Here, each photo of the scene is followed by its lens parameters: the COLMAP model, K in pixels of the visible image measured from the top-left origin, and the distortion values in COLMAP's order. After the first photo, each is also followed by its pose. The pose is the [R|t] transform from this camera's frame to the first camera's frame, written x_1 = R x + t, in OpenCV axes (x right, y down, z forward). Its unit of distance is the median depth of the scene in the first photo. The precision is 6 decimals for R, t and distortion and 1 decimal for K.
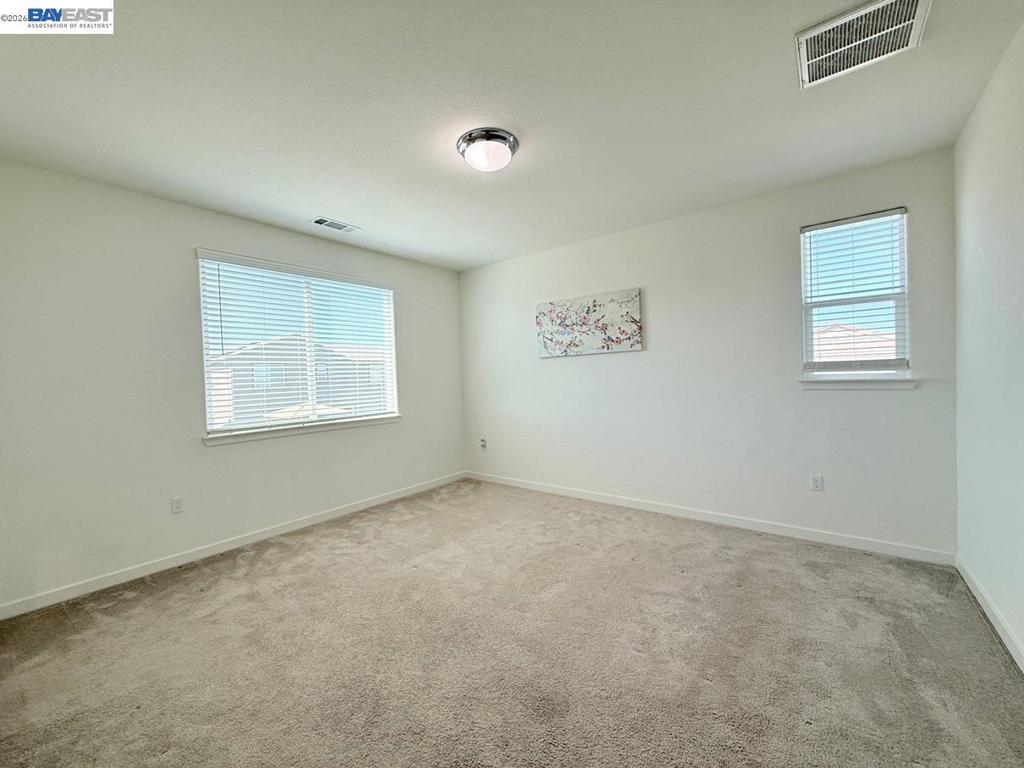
lens RADIAL K [[407.5, 0, 509.2], [0, 407.5, 384.3], [0, 0, 1]] dist [-0.000051, 0.000209]
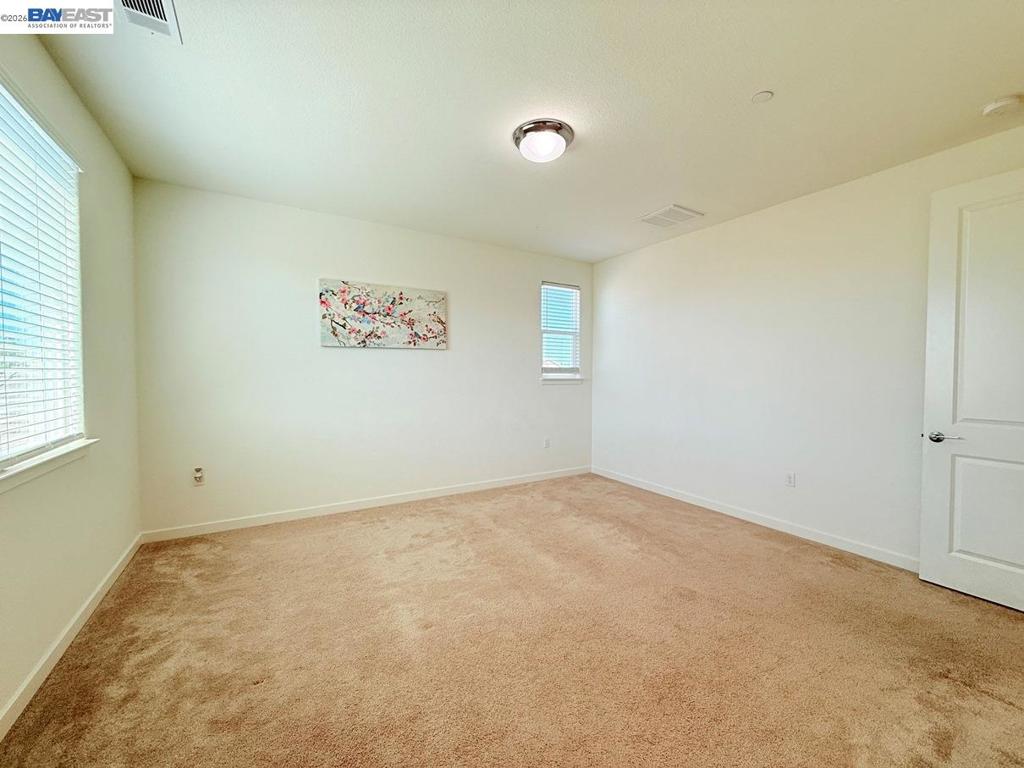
lens RADIAL K [[407.5, 0, 509.2], [0, 407.5, 384.3], [0, 0, 1]] dist [-0.000051, 0.000209]
pose [[0.351921, 0.008320, 0.935993, -0.769781], [0.004422, 0.999935, -0.010551, 0.026988], [-0.936019, 0.007852, 0.351861, 0.551099]]
